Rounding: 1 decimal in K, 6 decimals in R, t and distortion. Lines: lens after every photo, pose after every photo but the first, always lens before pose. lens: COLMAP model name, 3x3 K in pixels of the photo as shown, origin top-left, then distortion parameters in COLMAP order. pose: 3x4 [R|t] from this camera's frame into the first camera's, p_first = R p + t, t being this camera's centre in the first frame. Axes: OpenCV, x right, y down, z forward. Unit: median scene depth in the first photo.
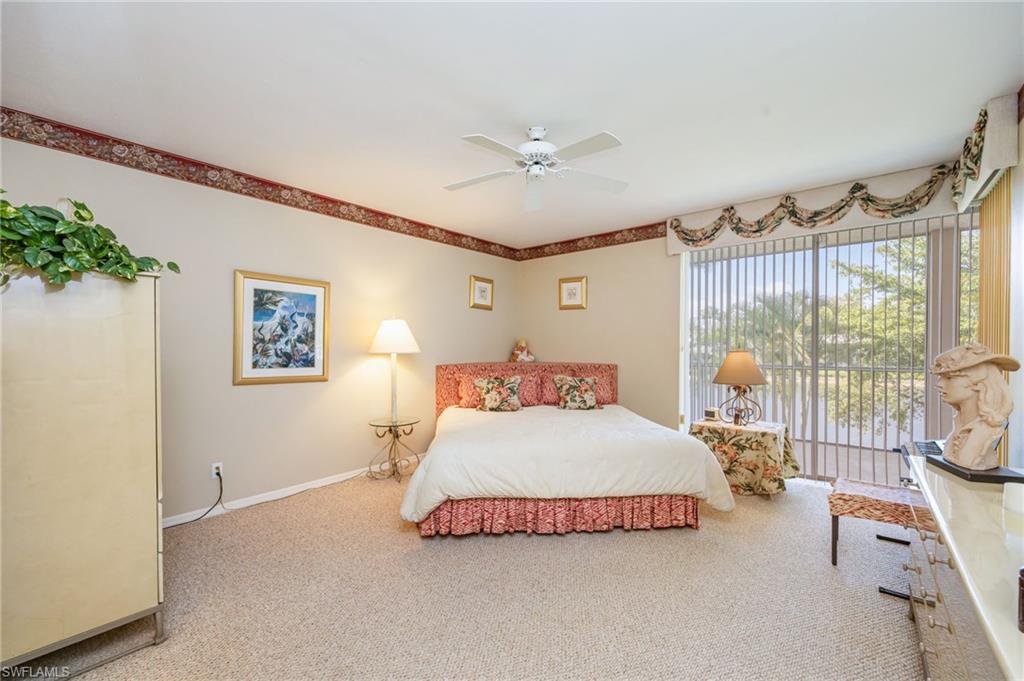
lens RADIAL K [[418.7, 0, 511.8], [0, 418.7, 339.1], [0, 0, 1]] dist [-0.010220, 0.000352]
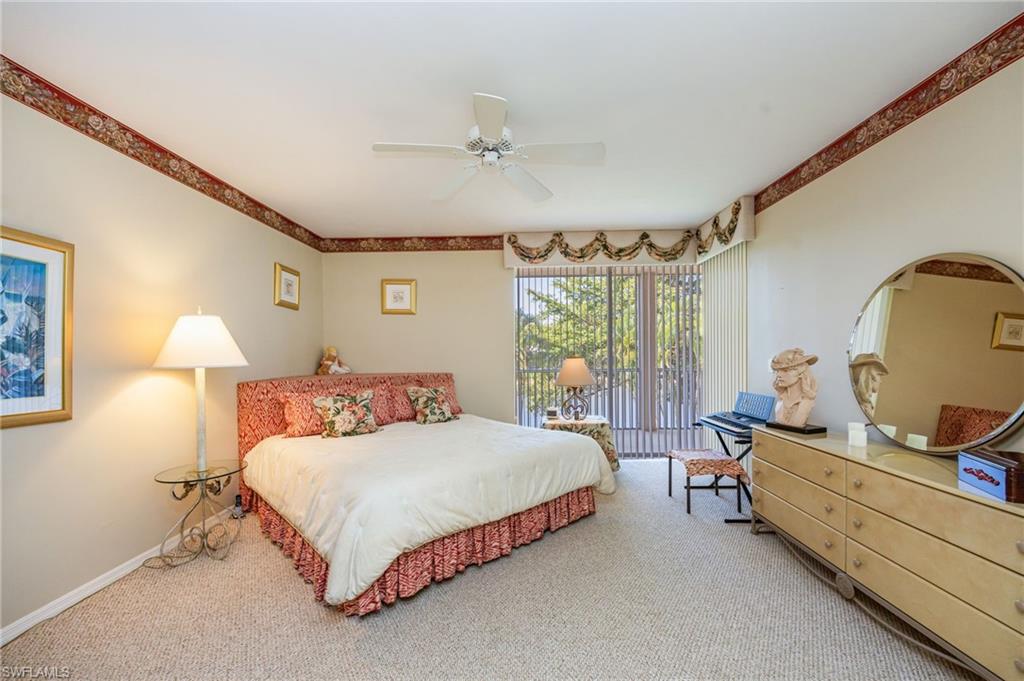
lens RADIAL K [[418.7, 0, 513.5], [0, 418.7, 349.5], [0, 0, 1]] dist [-0.010220, 0.000352]
pose [[0.775775, -0.000118, 0.631009, -0.319692], [-0.001470, 0.999997, 0.001993, 0.004482], [-0.631007, -0.002474, 0.775773, 0.186644]]
